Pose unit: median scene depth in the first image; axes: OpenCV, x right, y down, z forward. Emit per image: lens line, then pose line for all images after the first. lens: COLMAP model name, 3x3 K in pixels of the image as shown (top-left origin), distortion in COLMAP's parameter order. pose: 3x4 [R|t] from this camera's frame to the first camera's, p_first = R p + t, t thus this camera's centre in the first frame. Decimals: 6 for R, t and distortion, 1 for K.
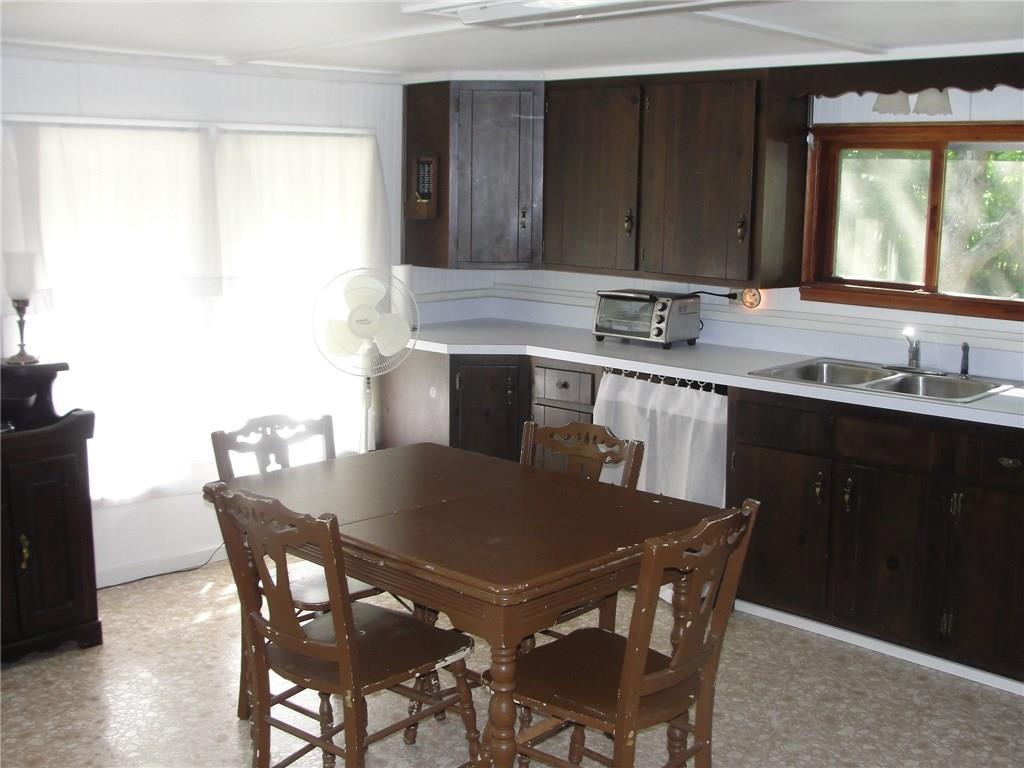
lens RADIAL K [[1173.6, 0, 512.0], [0, 1173.6, 384.0], [0, 0, 1]] dist [-0.212283, 0.272684]
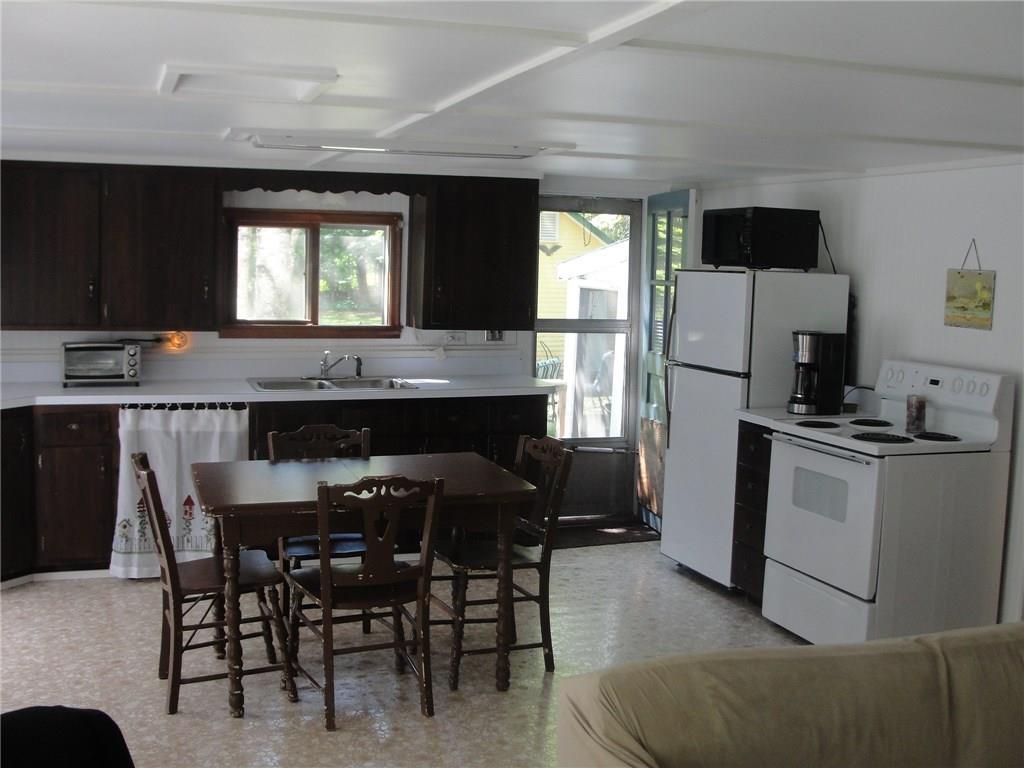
lens RADIAL K [[1173.6, 0, 512.0], [0, 1173.6, 384.0], [0, 0, 1]] dist [-0.212283, 0.272684]
pose [[0.442509, -0.098761, 0.891309, -0.819533], [0.129751, 0.990510, 0.045336, -0.037734], [-0.887328, 0.095586, 0.451124, 0.102449]]
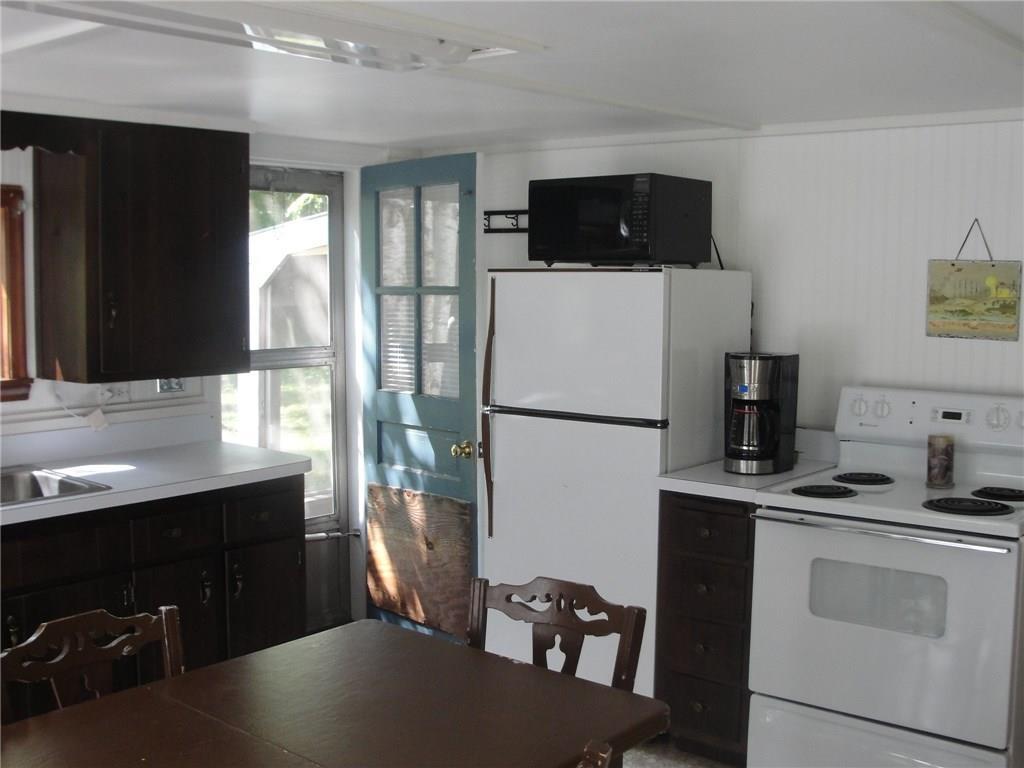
lens RADIAL K [[1173.6, 0, 512.0], [0, 1173.6, 384.0], [0, 0, 1]] dist [-0.212283, 0.272684]
pose [[-0.077821, -0.107692, 0.991134, -0.435666], [0.157274, 0.980375, 0.118872, -0.100239], [-0.984484, 0.165130, -0.059356, 0.572172]]
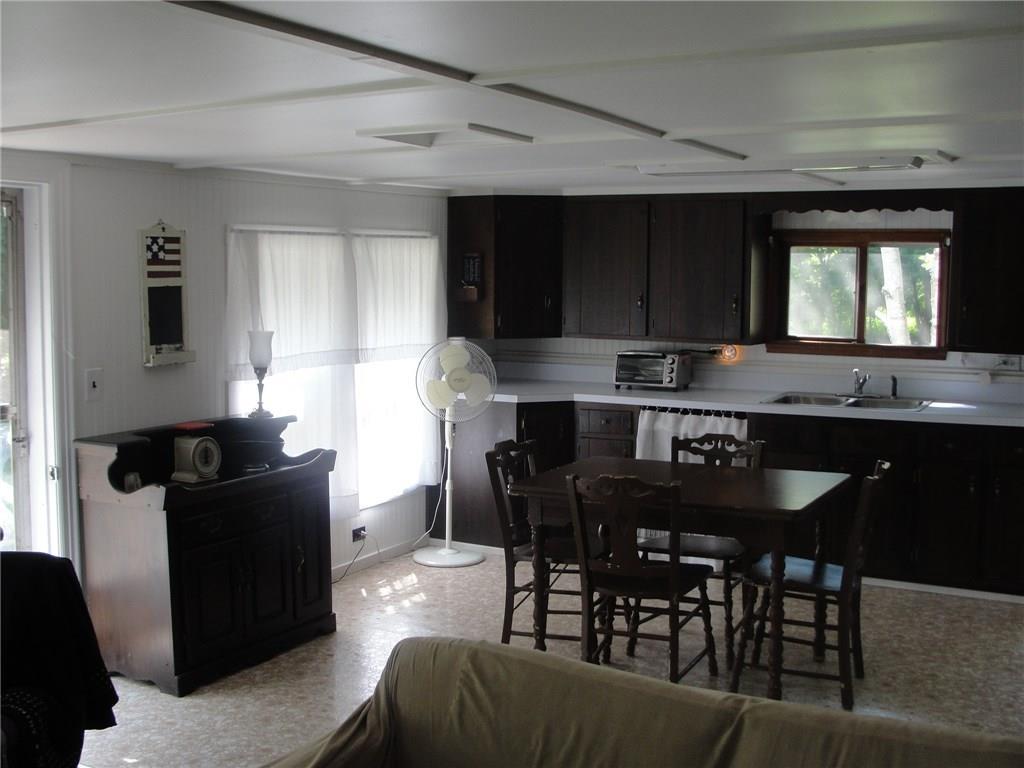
lens RADIAL K [[1173.6, 0, 512.0], [0, 1173.6, 384.0], [0, 0, 1]] dist [-0.212283, 0.272684]
pose [[0.962816, -0.038478, 0.267402, -0.444851], [0.055611, 0.996836, -0.056792, 0.030256], [-0.264371, 0.069551, 0.961910, -0.293180]]
